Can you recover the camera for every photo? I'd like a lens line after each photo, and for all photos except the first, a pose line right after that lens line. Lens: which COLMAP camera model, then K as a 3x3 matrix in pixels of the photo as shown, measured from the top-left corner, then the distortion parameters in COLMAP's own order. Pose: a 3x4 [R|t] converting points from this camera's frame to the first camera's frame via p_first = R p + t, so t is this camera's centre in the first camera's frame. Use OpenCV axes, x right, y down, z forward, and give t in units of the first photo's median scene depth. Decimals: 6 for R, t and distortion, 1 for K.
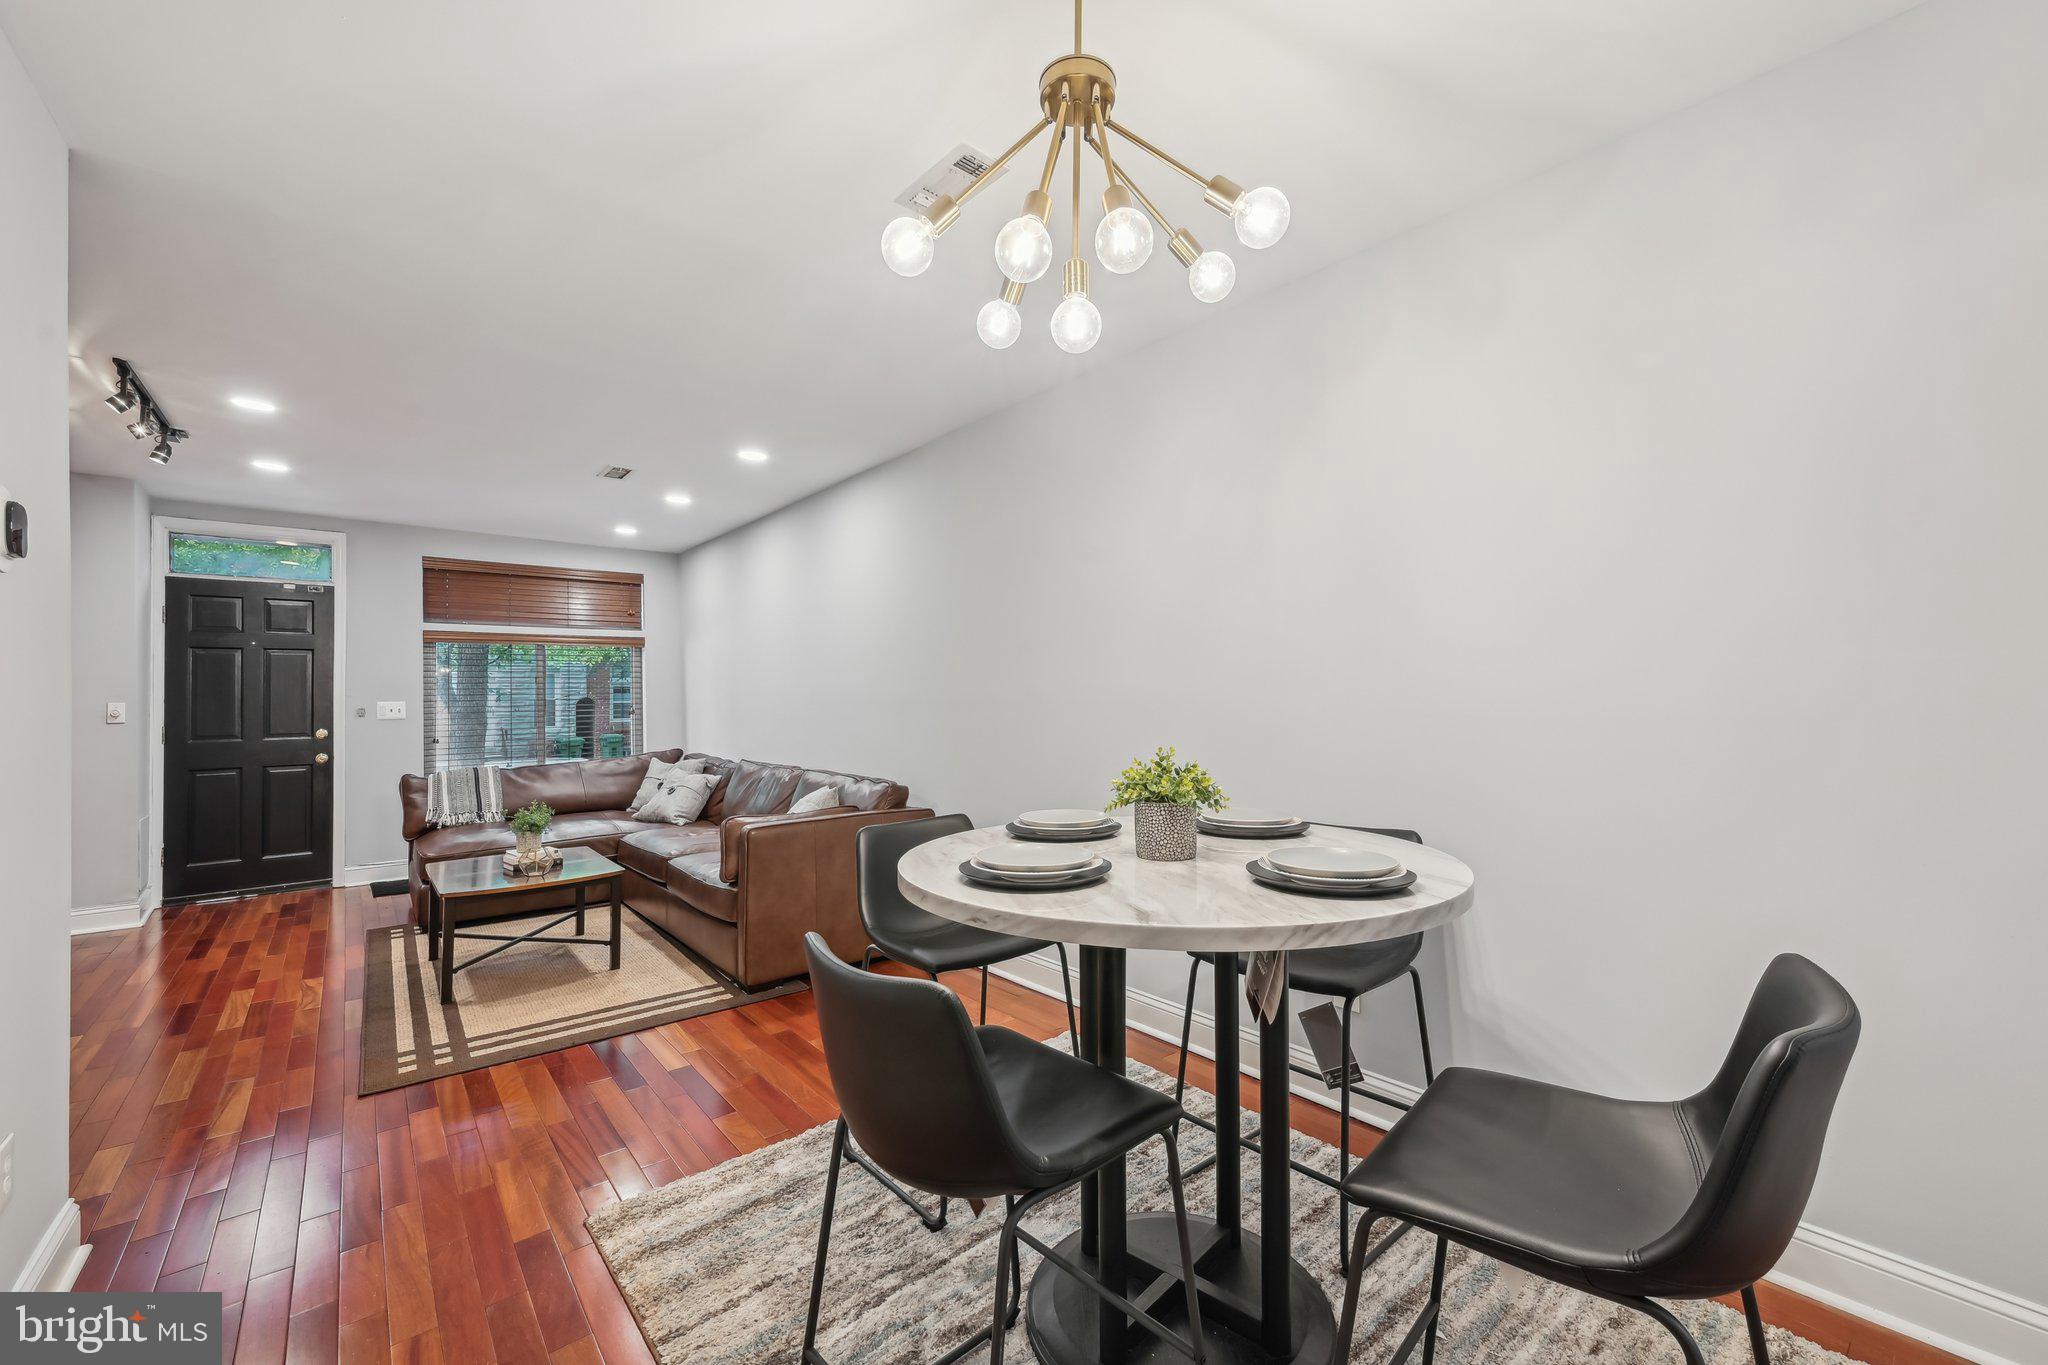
lens RADIAL K [[817.6, 0, 1009.7], [0, 817.6, 691.4], [0, 0, 1]] dist [0.000627, -0.000138]
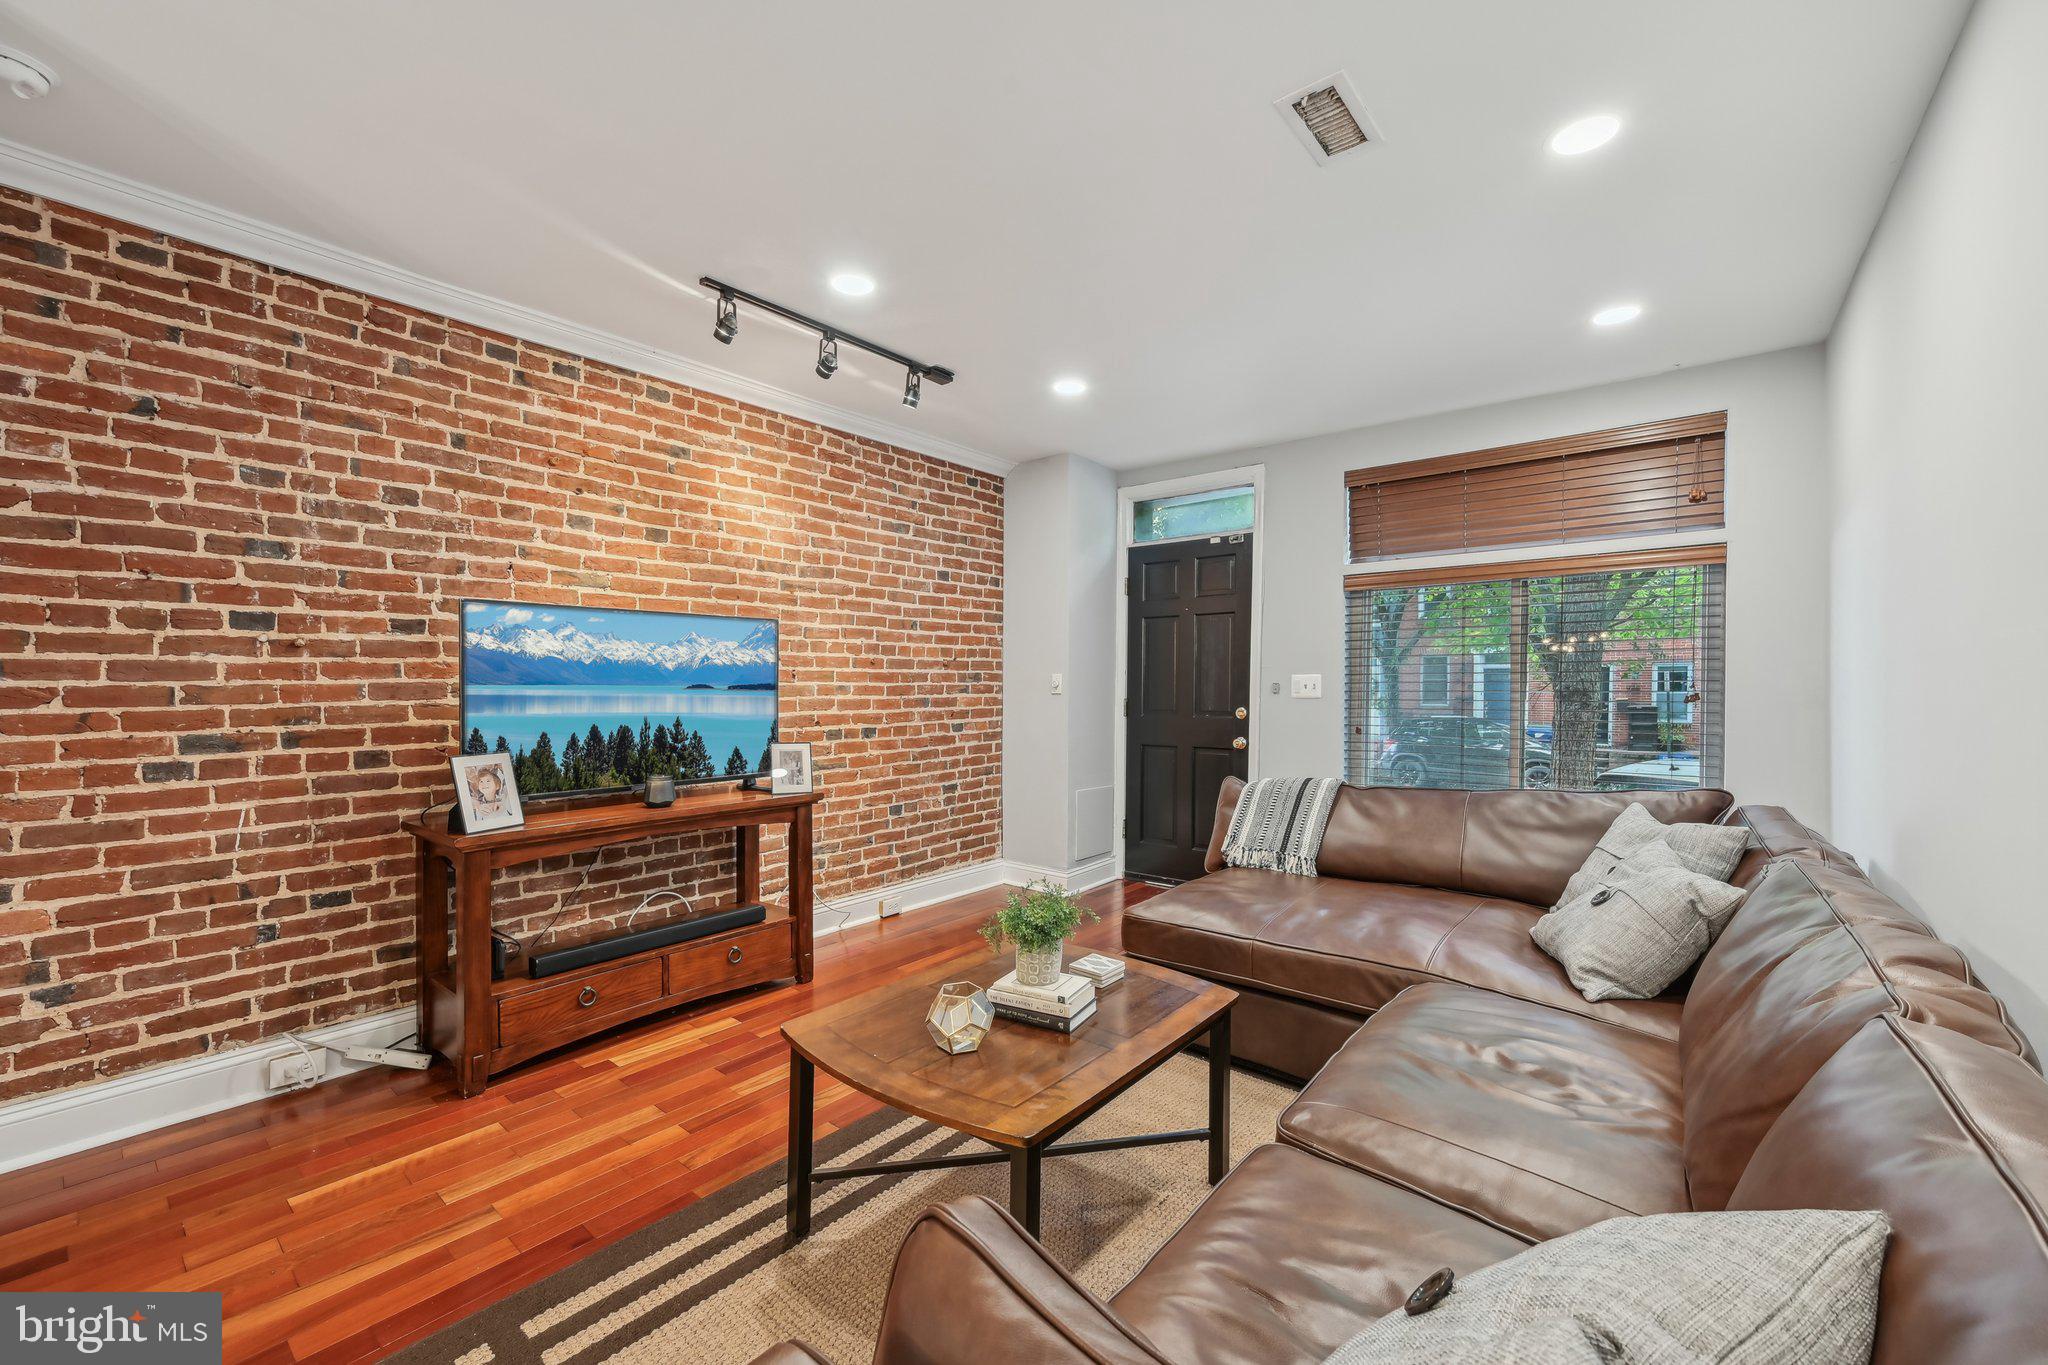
lens RADIAL K [[817.6, 0, 1027.5], [0, 817.6, 692.6], [0, 0, 1]] dist [0.000627, -0.000138]
pose [[0.208386, 0.025251, -0.977721, -0.079056], [0.006835, 0.999605, 0.027273, 0.006902], [0.978023, -0.012366, 0.208131, 0.622316]]
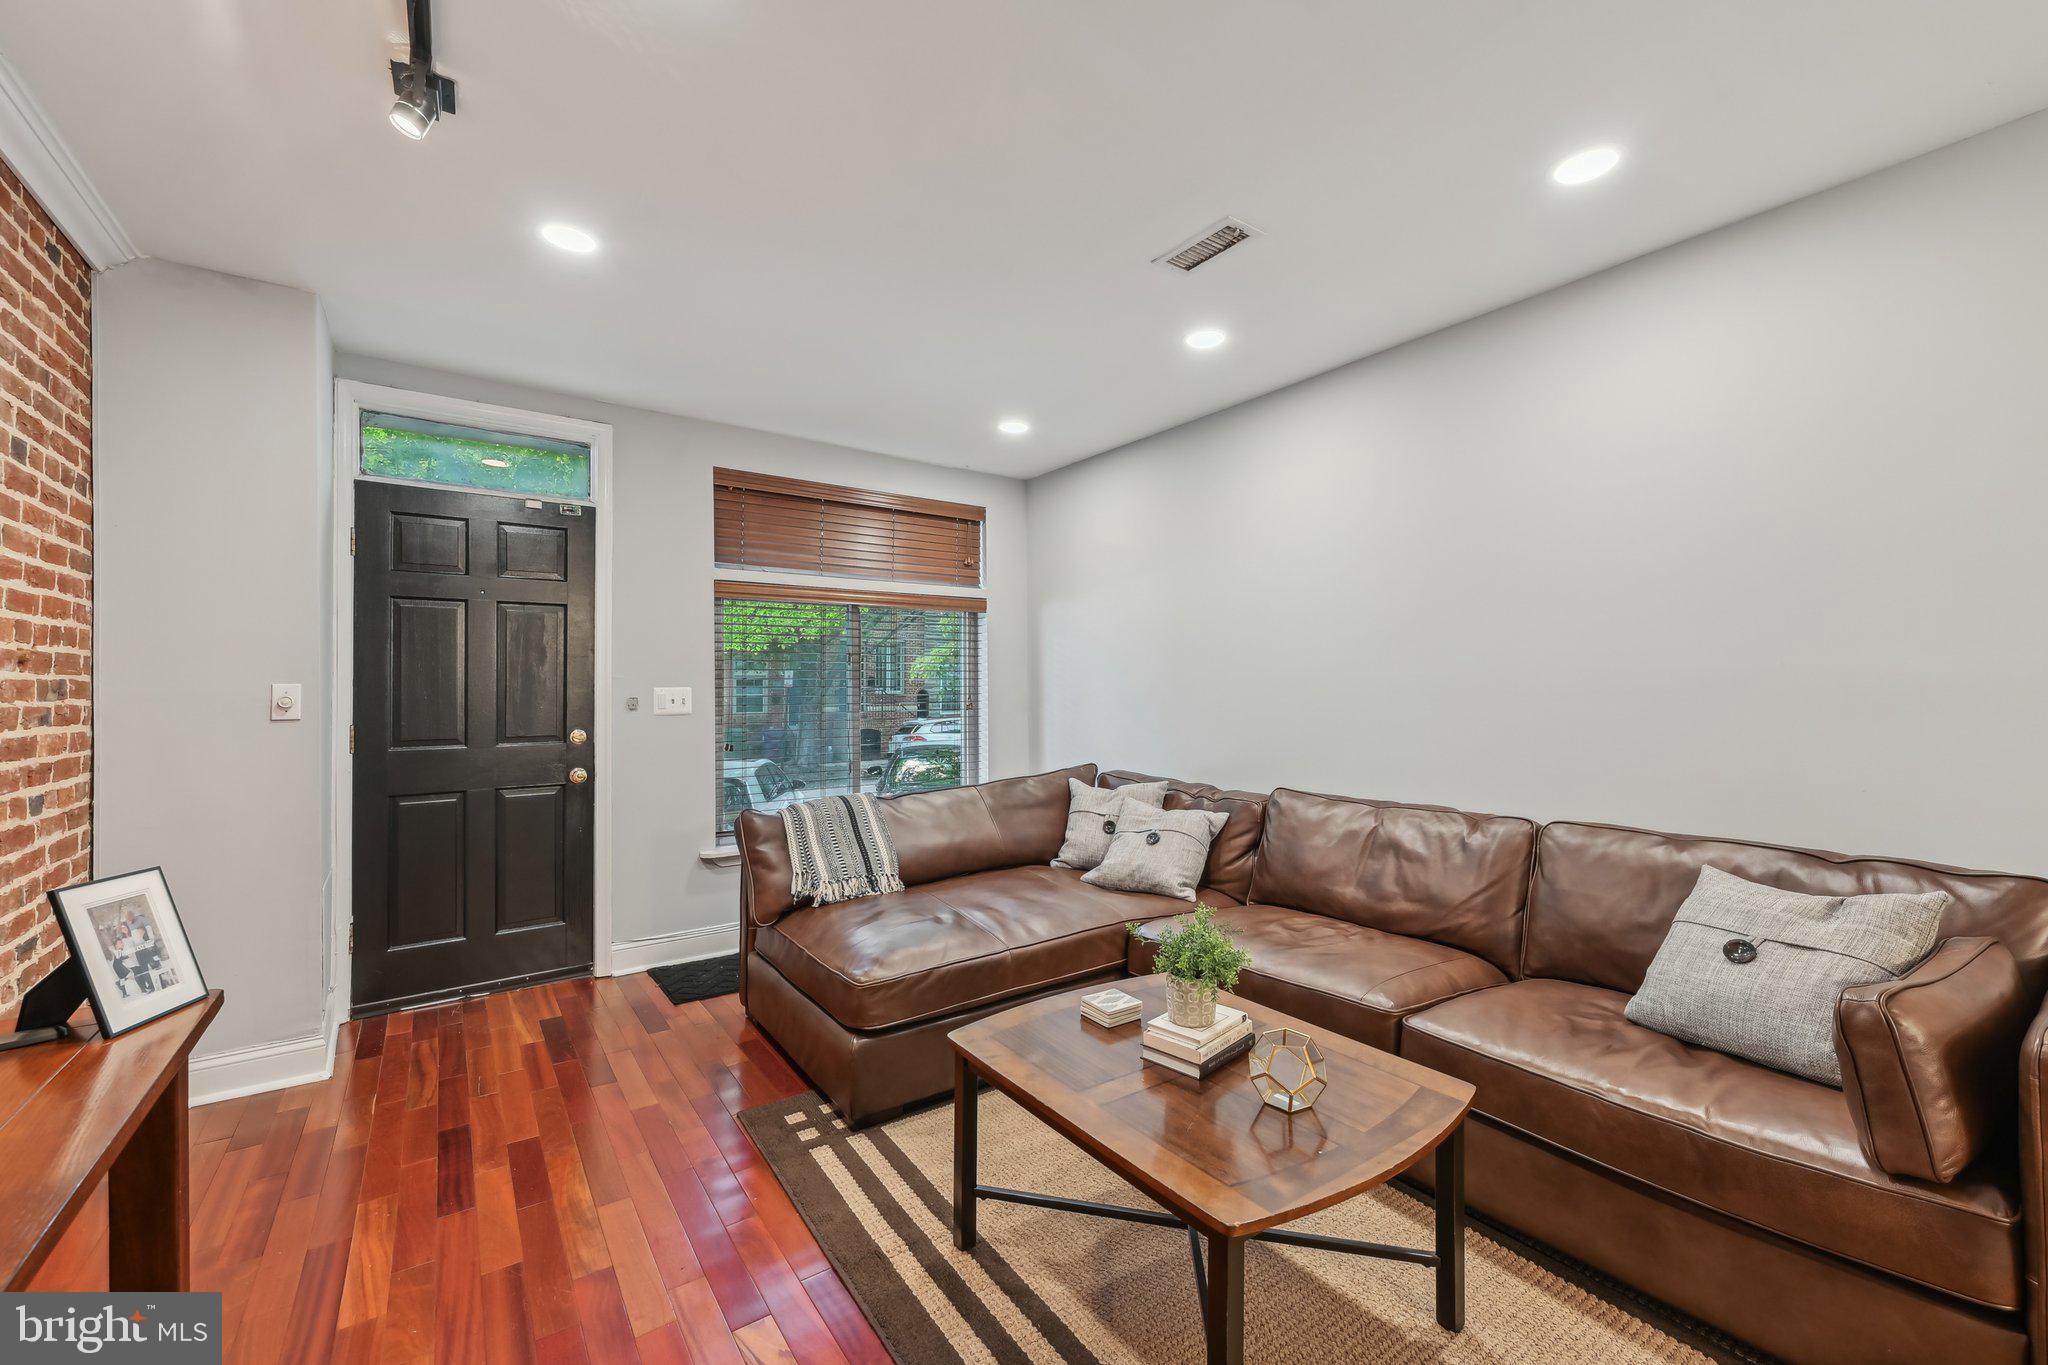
lens RADIAL K [[817.6, 0, 1040.0], [0, 817.6, 690.1], [0, 0, 1]] dist [0.000627, -0.000138]
pose [[0.998611, 0.006615, -0.052275, -0.452420], [-0.006270, 0.999957, 0.006779, 0.008830], [0.052318, -0.006442, 0.998610, 0.385078]]
